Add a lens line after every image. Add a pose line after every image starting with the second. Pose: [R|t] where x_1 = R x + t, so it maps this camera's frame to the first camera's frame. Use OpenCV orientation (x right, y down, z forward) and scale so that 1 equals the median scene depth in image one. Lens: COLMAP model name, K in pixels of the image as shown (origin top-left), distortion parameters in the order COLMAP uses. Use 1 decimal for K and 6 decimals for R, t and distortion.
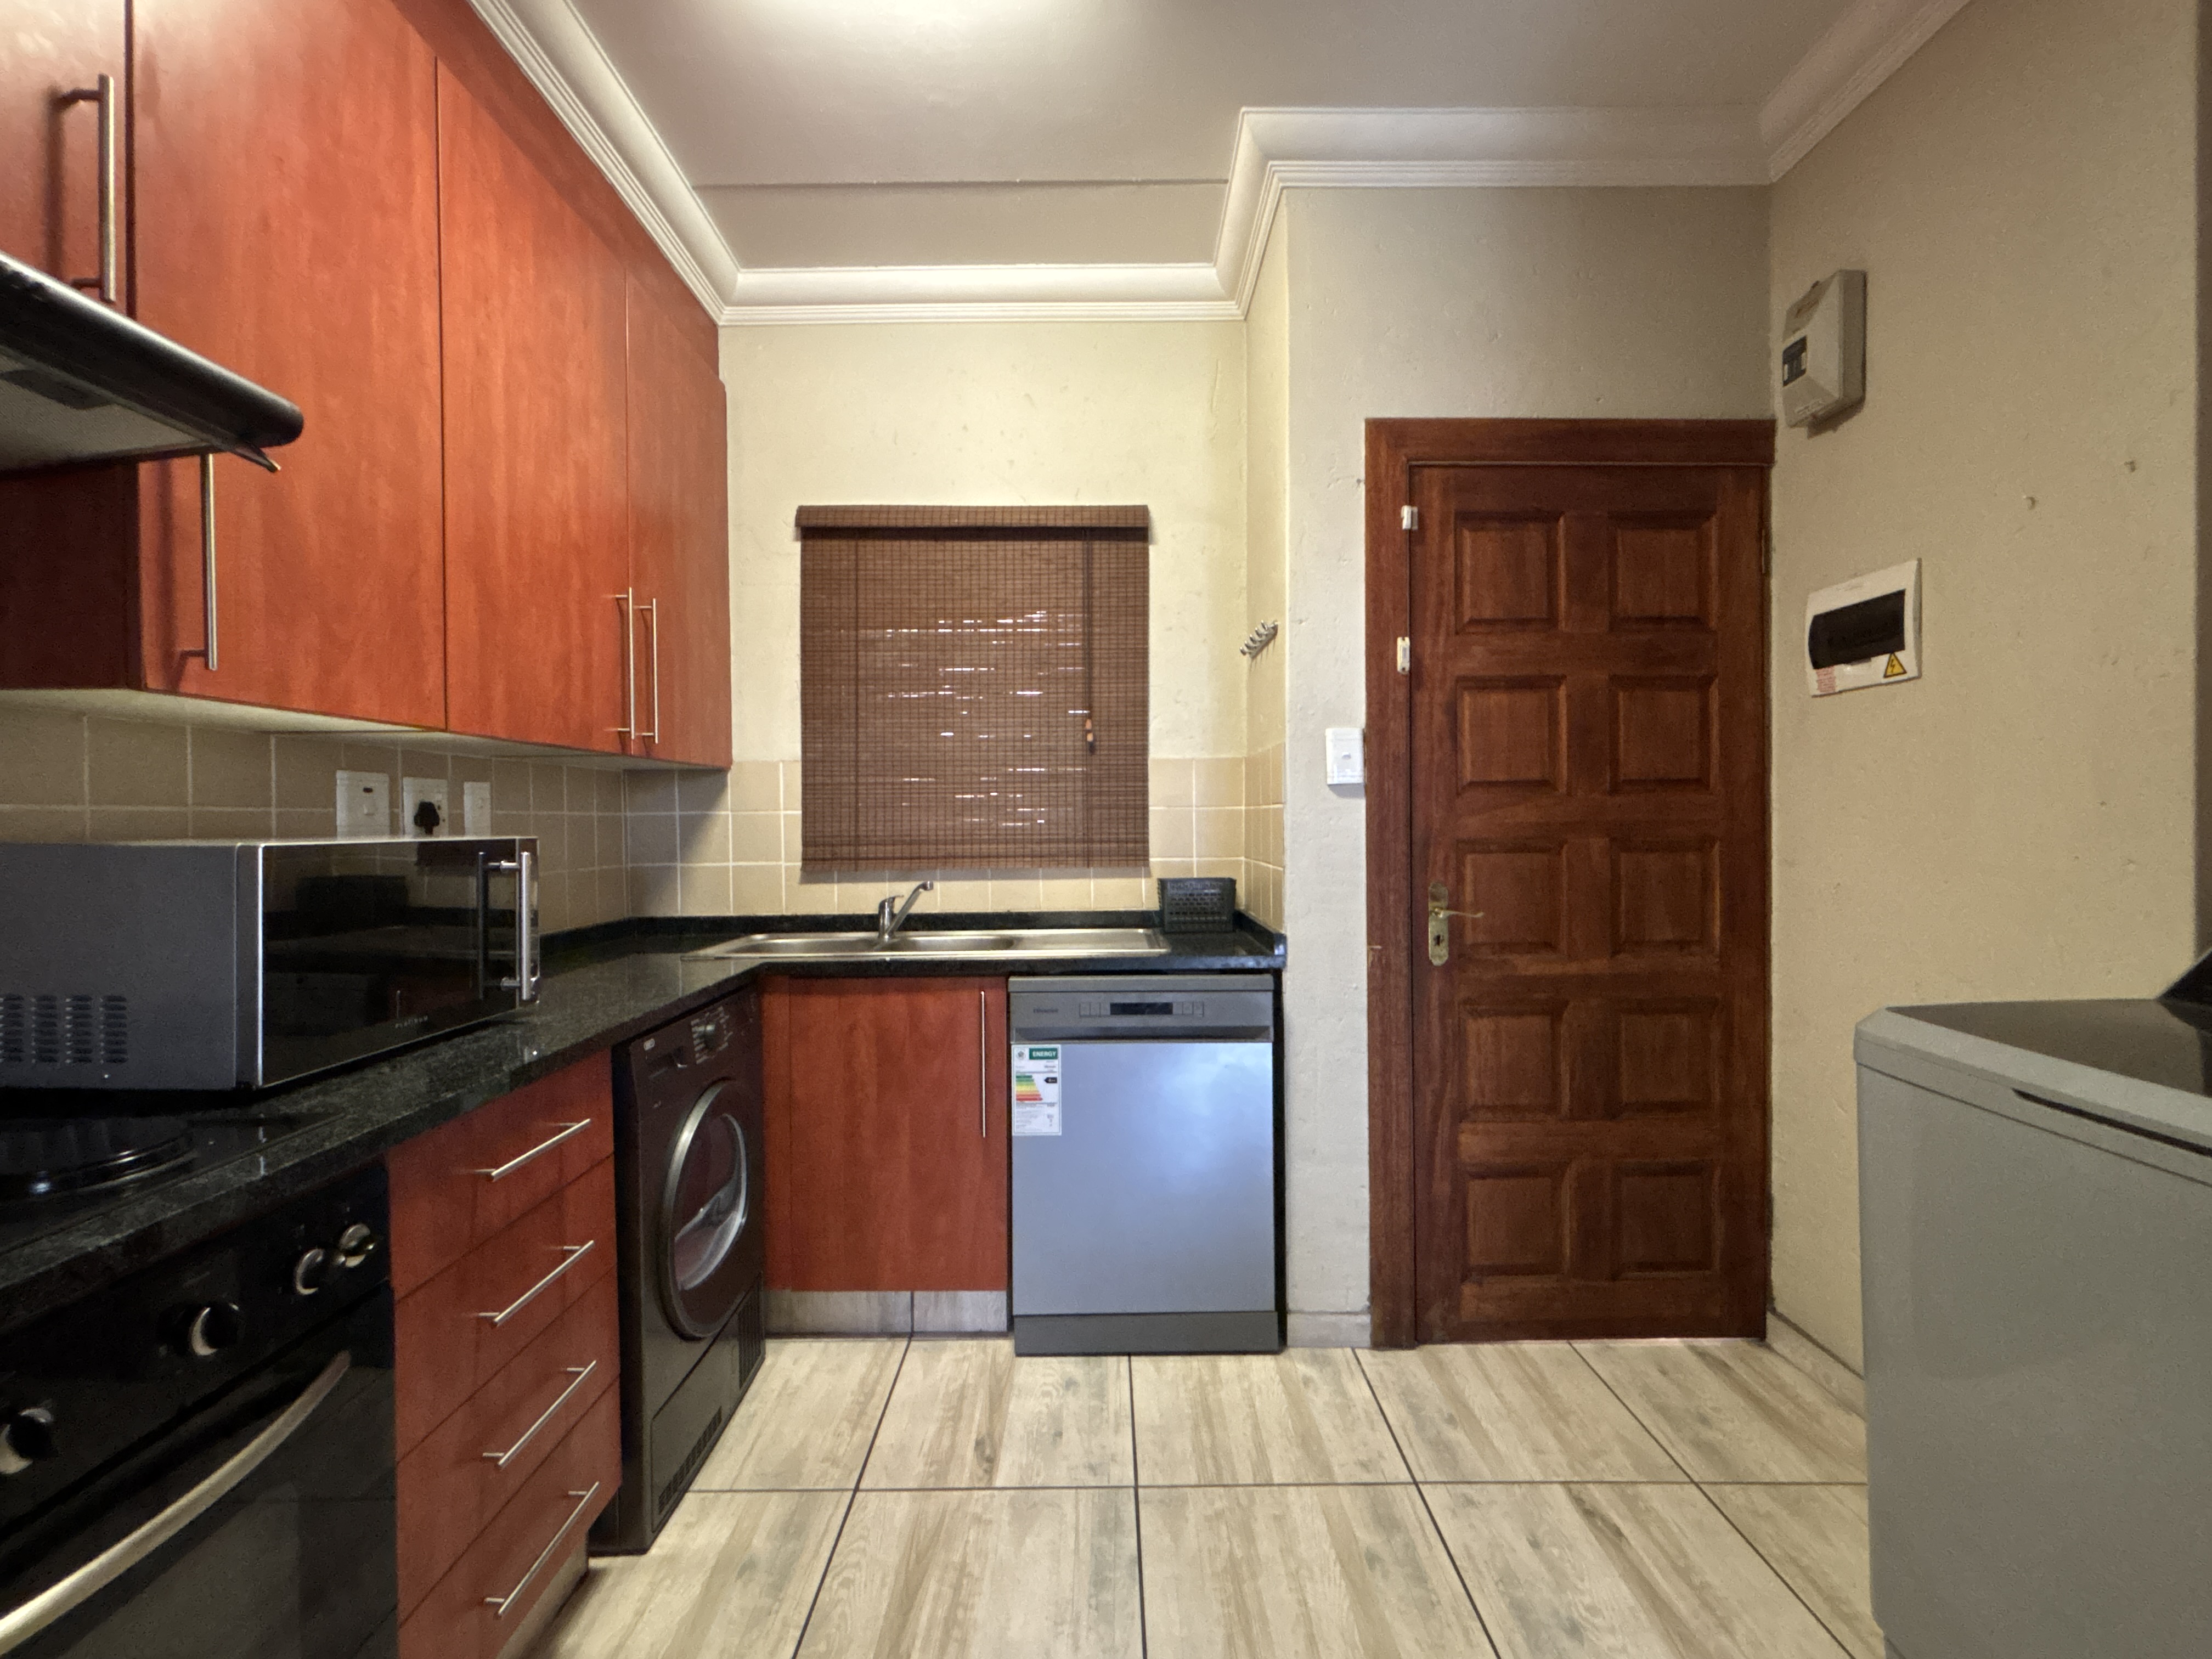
lens RADIAL K [[974.1, 0, 1106.9], [0, 974.1, 814.9], [0, 0, 1]] dist [0.000078, -0.001510]
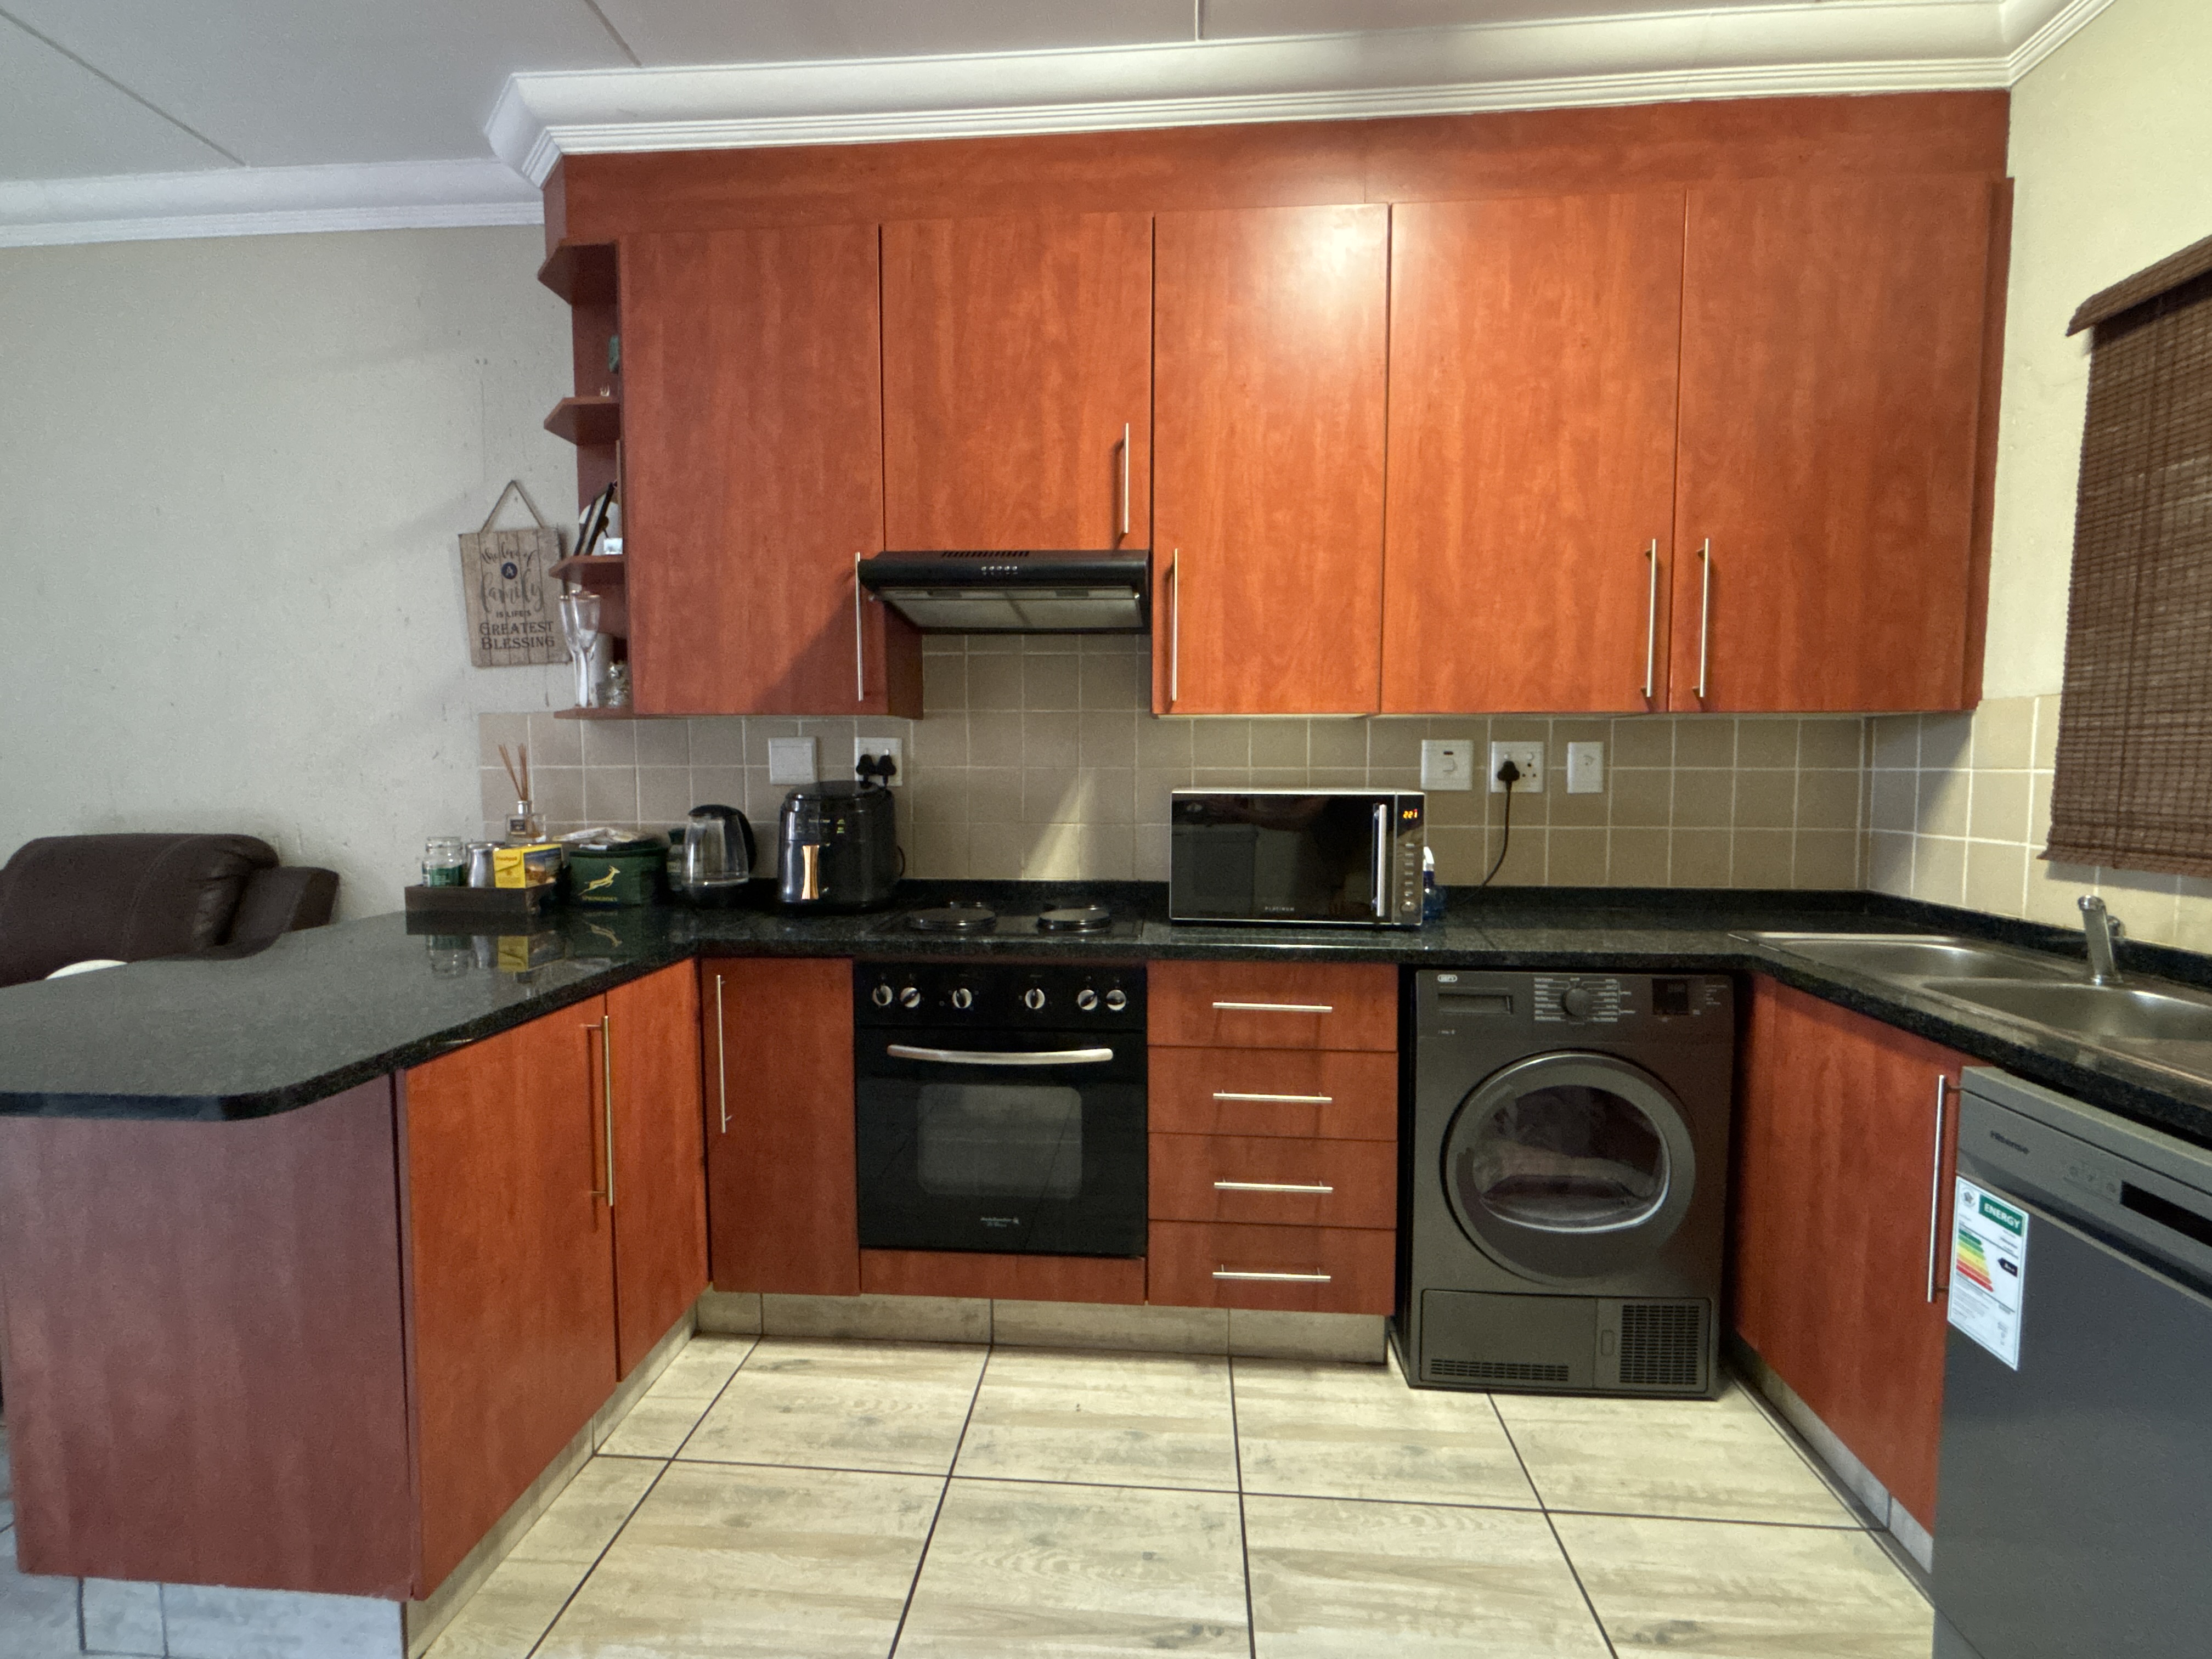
lens RADIAL K [[974.1, 0, 1110.1], [0, 974.1, 819.7], [0, 0, 1]] dist [0.000078, -0.001510]
pose [[-0.079711, 0.071482, -0.994252, 0.570472], [0.005218, 0.997442, 0.071293, -0.029242], [0.996804, 0.000495, -0.079880, 0.577926]]
